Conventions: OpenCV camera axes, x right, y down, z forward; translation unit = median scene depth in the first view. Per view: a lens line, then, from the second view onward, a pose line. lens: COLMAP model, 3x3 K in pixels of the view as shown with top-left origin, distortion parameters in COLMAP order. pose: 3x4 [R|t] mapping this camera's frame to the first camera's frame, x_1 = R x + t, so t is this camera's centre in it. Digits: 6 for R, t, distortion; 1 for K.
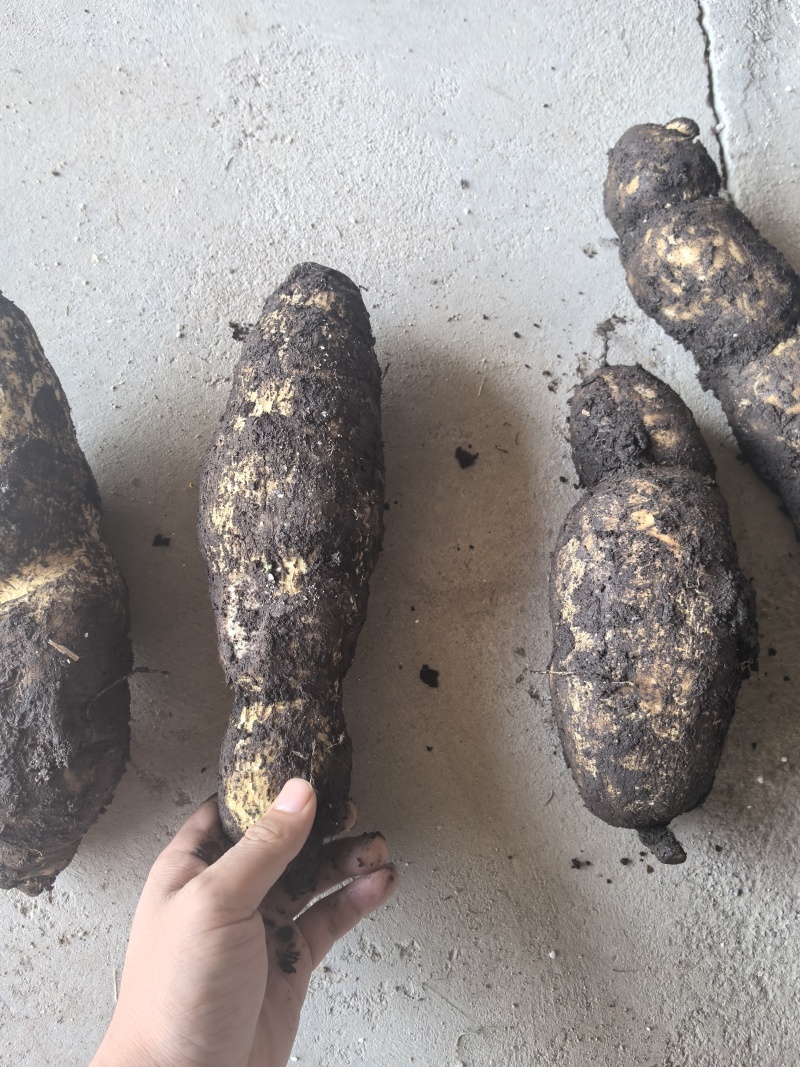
lens RADIAL K [[843.0, 0, 393.9], [0, 843.0, 534.2], [0, 0, 1]] dist [0.027348, -0.054335]
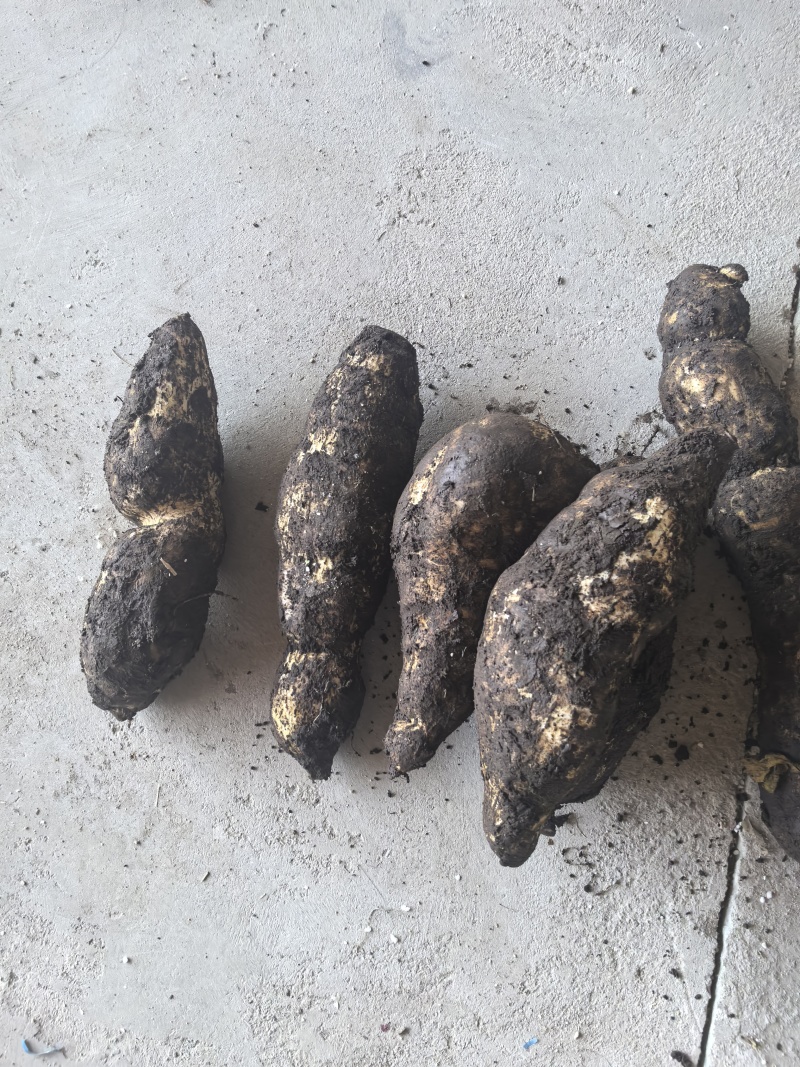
lens RADIAL K [[843.0, 0, 405.6], [0, 843.0, 542.1], [0, 0, 1]] dist [0.027348, -0.054335]
pose [[0.948722, 0.240386, -0.205284, 0.229415], [-0.232790, 0.970627, 0.060757, -0.070264], [0.213859, -0.009853, 0.976815, -0.280896]]
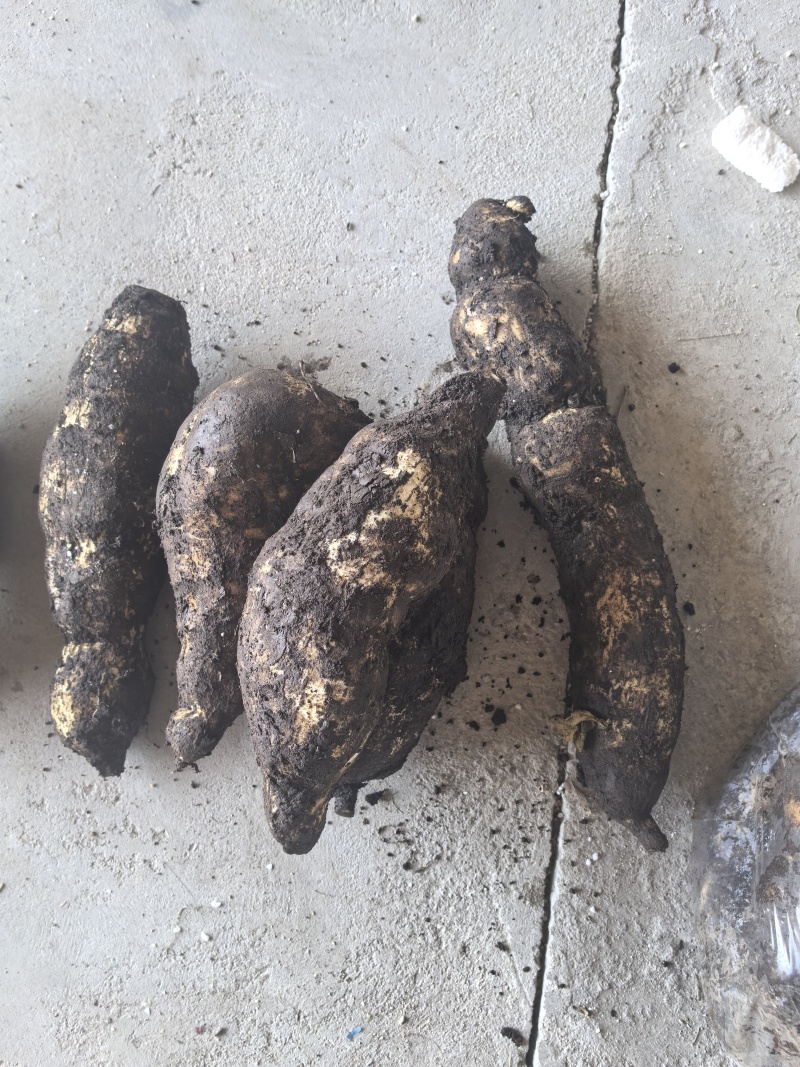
lens RADIAL K [[843.0, 0, 387.4], [0, 843.0, 537.1], [0, 0, 1]] dist [0.027348, -0.054335]
pose [[0.970309, 0.175162, -0.166788, 0.431025], [-0.164003, 0.983324, 0.078589, -0.101716], [0.177773, -0.048902, 0.982856, -0.163075]]
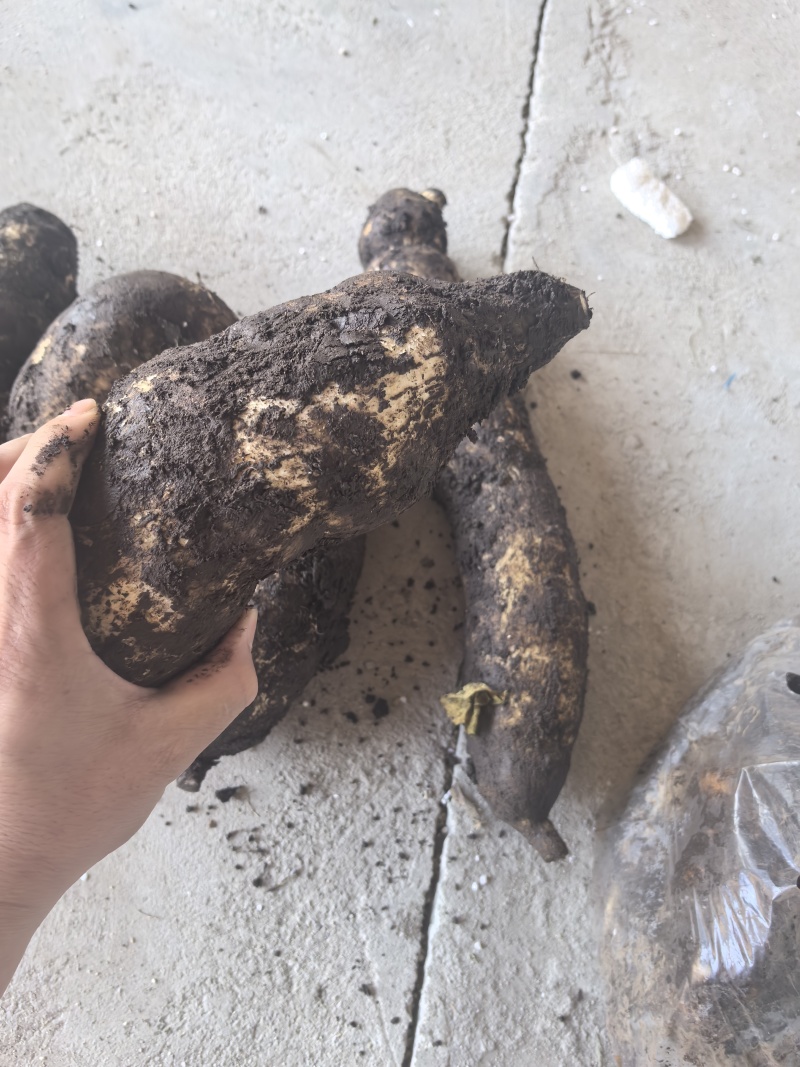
lens RADIAL K [[843.0, 0, 386.9], [0, 843.0, 529.4], [0, 0, 1]] dist [0.027348, -0.054335]
pose [[0.971531, 0.221680, -0.083580, 0.473055], [-0.233317, 0.956495, -0.175160, 0.175032], [0.041115, 0.189674, 0.980986, -0.040517]]
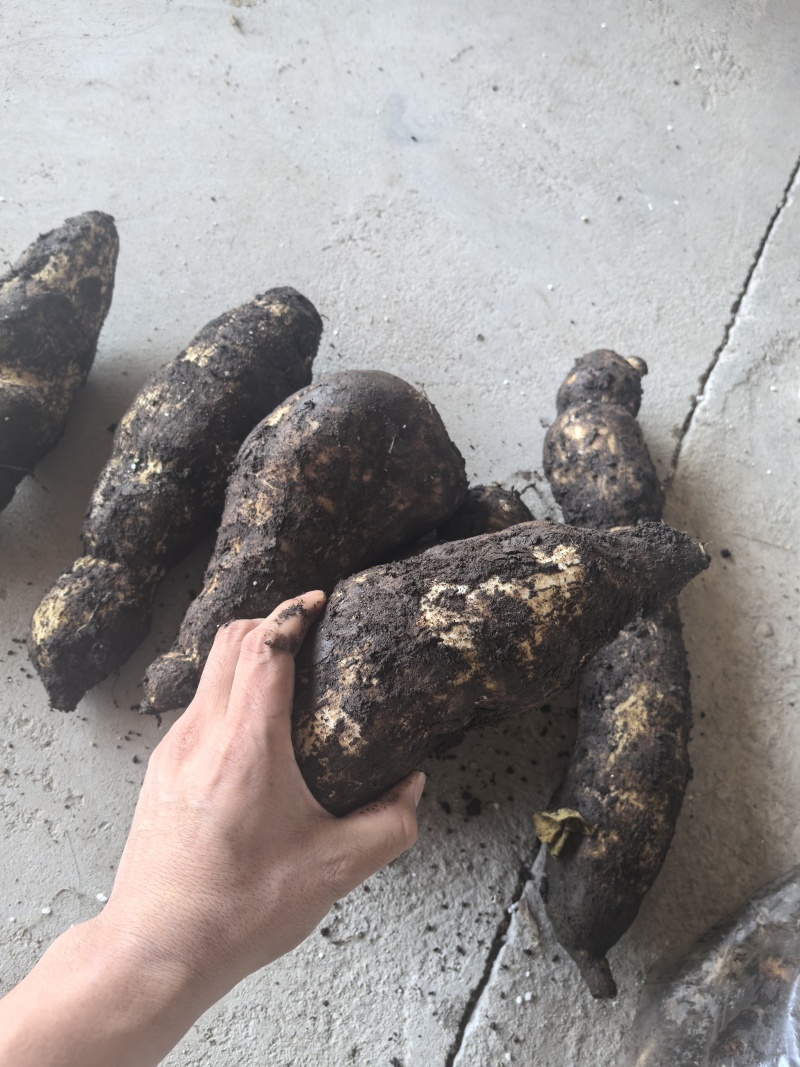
lens RADIAL K [[843.0, 0, 412.5], [0, 843.0, 555.4], [0, 0, 1]] dist [0.027348, -0.054335]
pose [[0.866764, 0.459764, -0.193228, 0.422048], [-0.495347, 0.838634, -0.226549, 0.217747], [0.057889, 0.292079, 0.954641, -0.138717]]
